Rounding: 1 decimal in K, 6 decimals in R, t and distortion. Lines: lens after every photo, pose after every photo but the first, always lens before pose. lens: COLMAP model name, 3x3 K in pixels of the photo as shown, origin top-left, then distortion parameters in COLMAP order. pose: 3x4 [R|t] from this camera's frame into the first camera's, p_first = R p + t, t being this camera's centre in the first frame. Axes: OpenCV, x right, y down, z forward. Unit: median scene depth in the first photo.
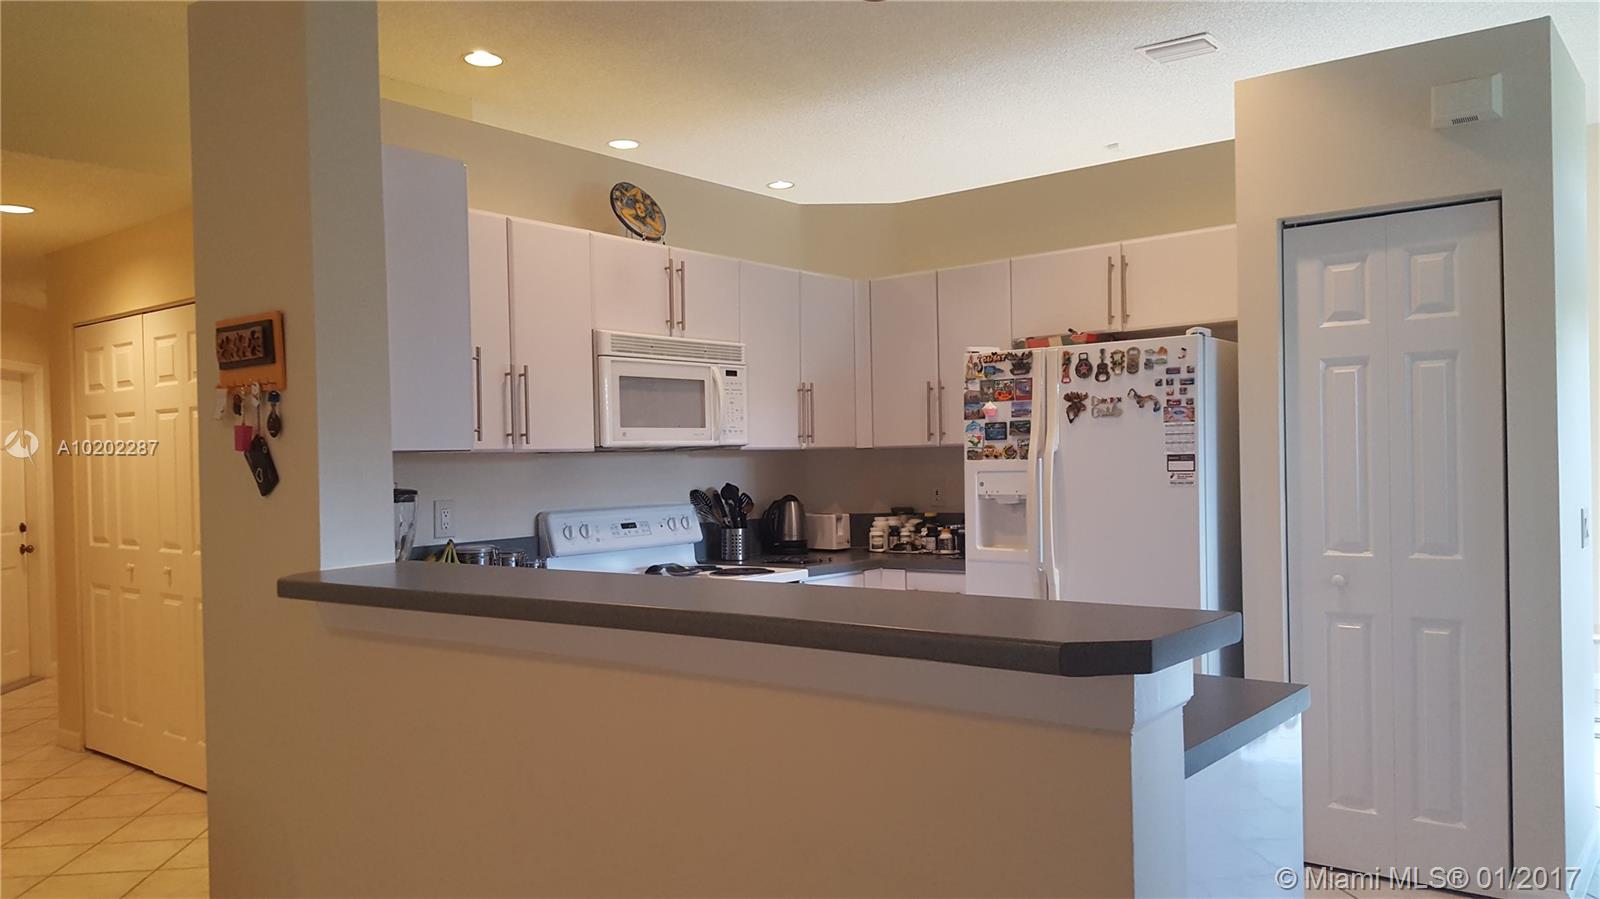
lens RADIAL K [[1210.7, 0, 798.7], [0, 1210.7, 451.8], [0, 0, 1]] dist [0.003407, 0.000315]
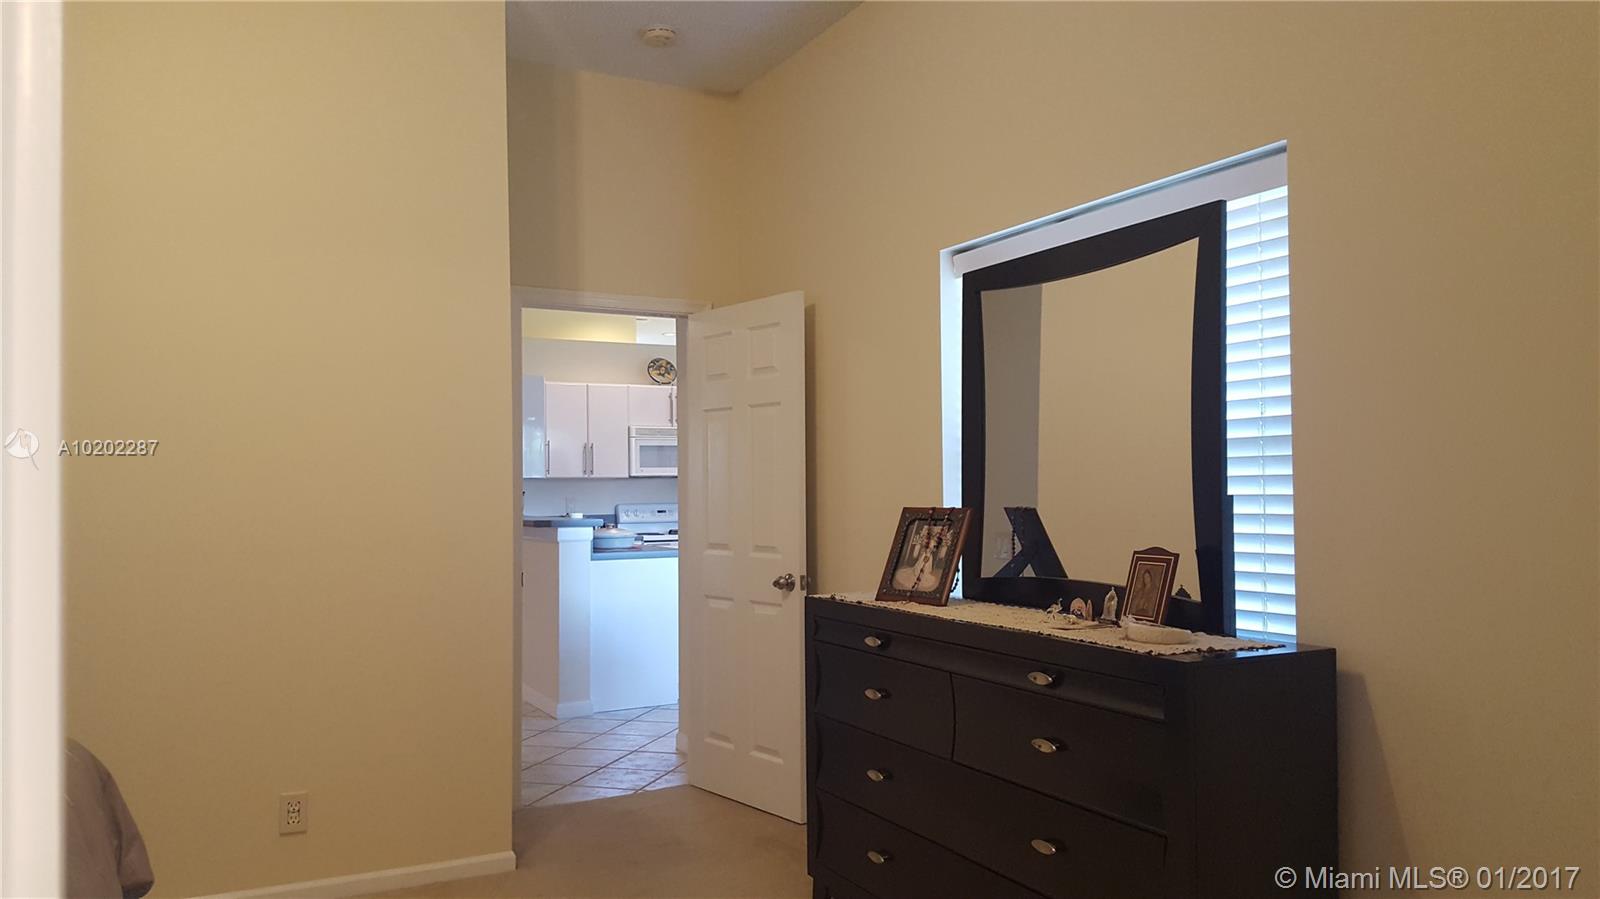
lens RADIAL K [[1210.7, 0, 801.3], [0, 1210.7, 453.9], [0, 0, 1]] dist [0.003407, 0.000315]
pose [[0.903906, -0.008054, -0.427656, 1.128152], [-0.001346, 0.999764, -0.021673, 0.003671], [0.427730, 0.020166, 0.903682, -0.971885]]
